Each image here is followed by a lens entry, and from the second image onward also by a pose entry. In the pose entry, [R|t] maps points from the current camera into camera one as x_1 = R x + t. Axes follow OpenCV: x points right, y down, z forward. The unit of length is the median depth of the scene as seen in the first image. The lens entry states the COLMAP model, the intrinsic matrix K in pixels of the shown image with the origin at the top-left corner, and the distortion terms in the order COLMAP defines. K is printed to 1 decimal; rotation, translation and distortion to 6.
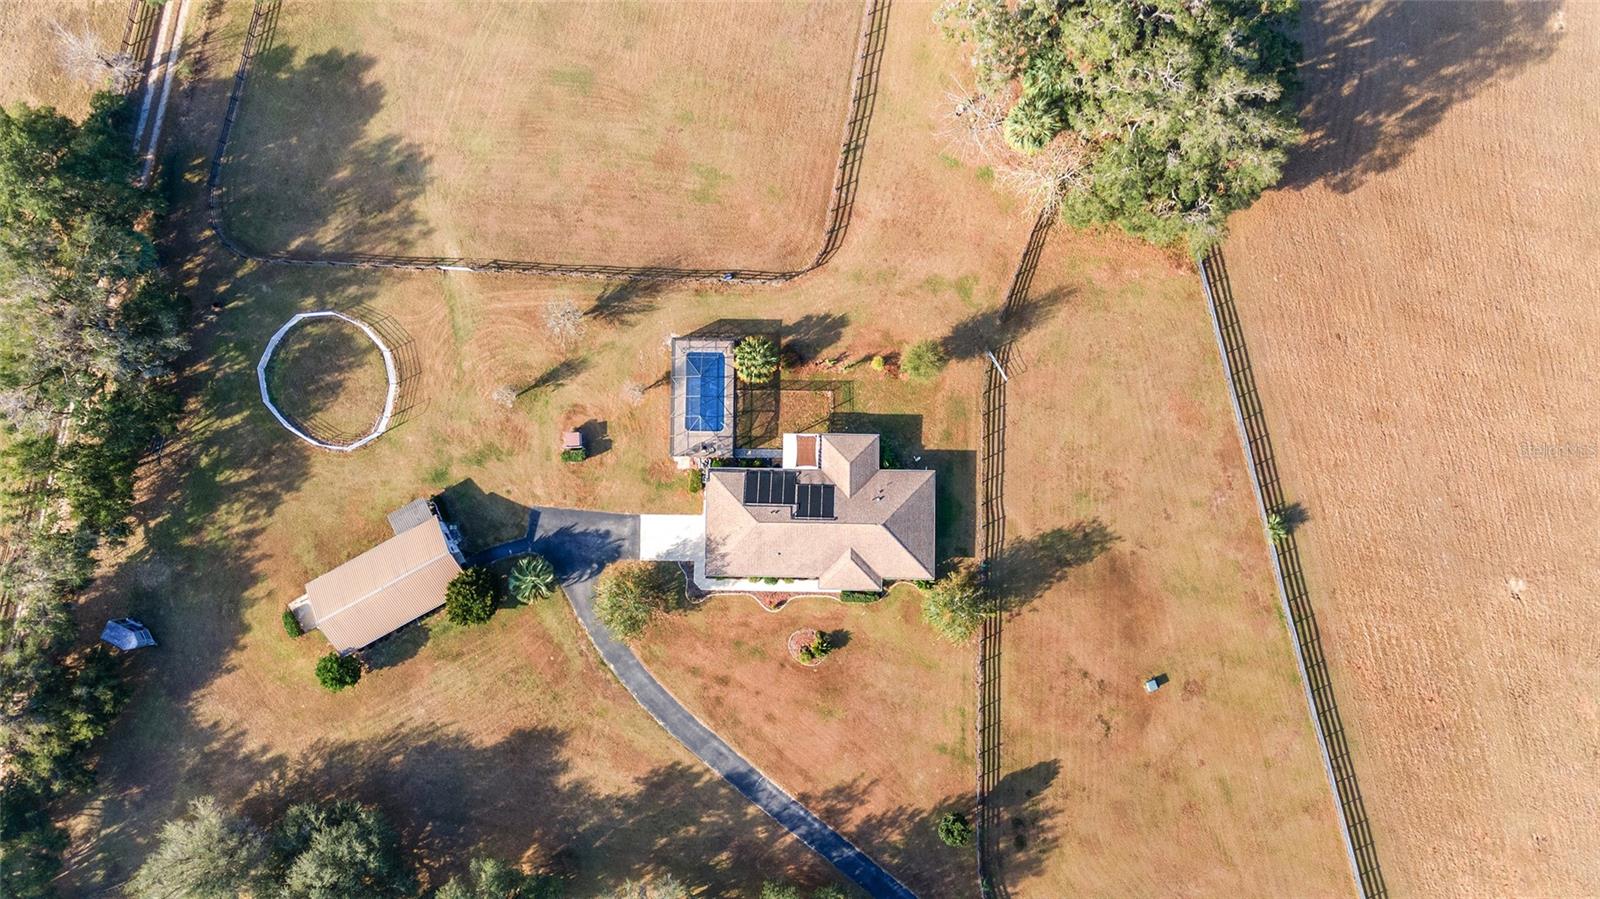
lens RADIAL K [[1146.8, 0, 804.2], [0, 1146.8, 454.7], [0, 0, 1]] dist [0.023762, 0.043633]
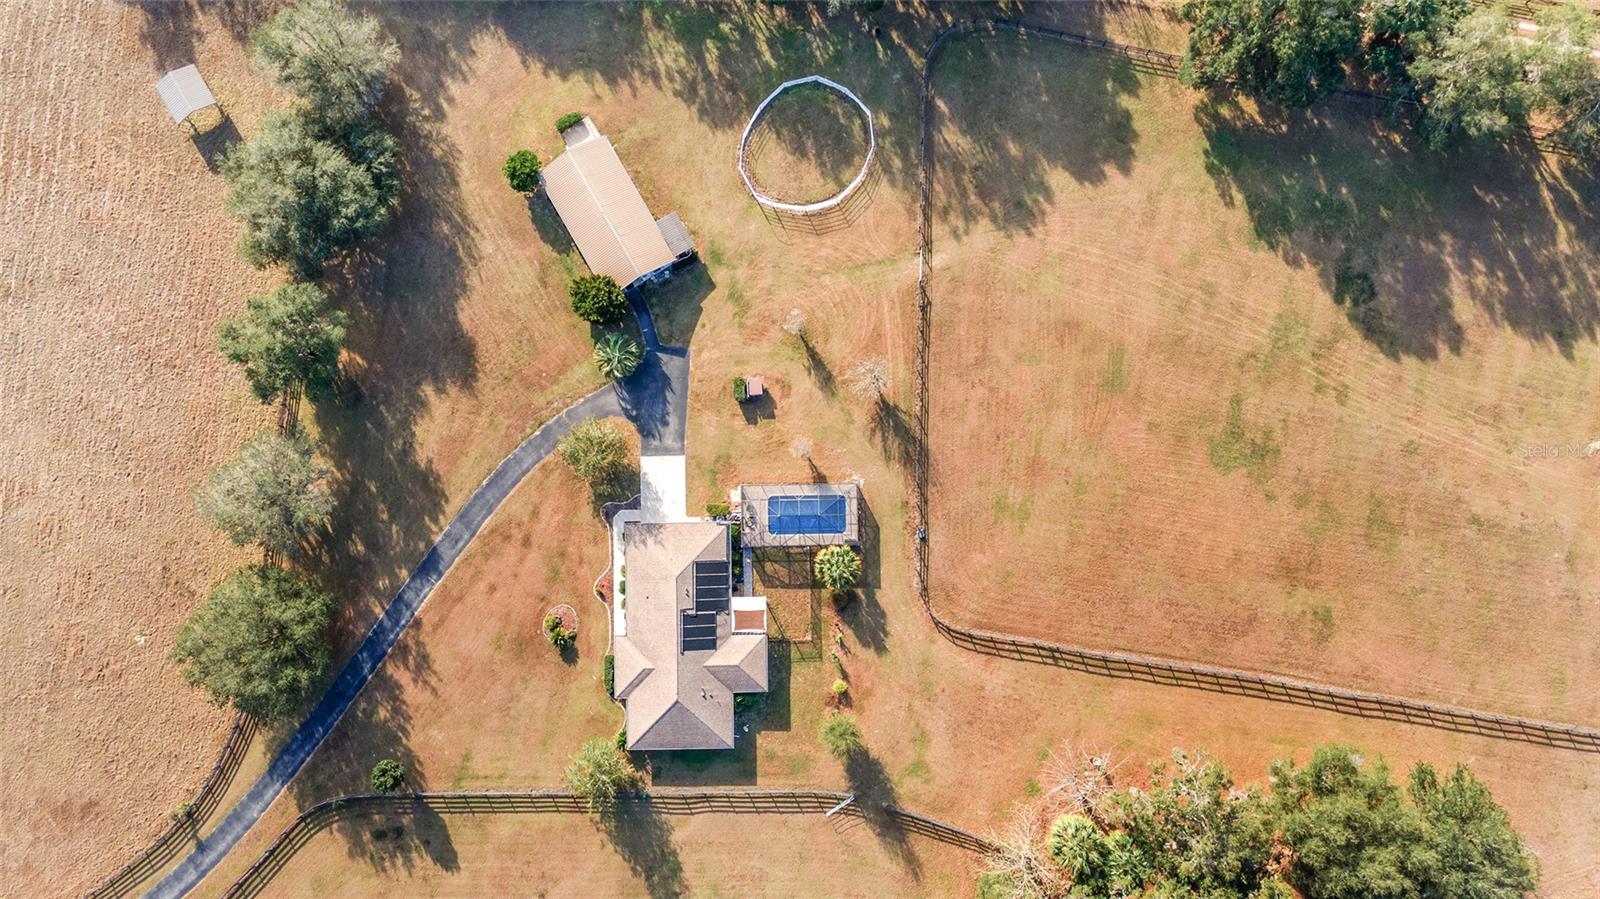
lens RADIAL K [[1152.6, 0, 800.6], [0, 1152.6, 442.9], [0, 0, 1]] dist [0.021371, 0.046438]
pose [[0.031987, 0.999488, -0.000666, -0.149982], [-0.997761, 0.031971, 0.058740, -0.111350], [0.058731, -0.001215, 0.998273, -0.019310]]
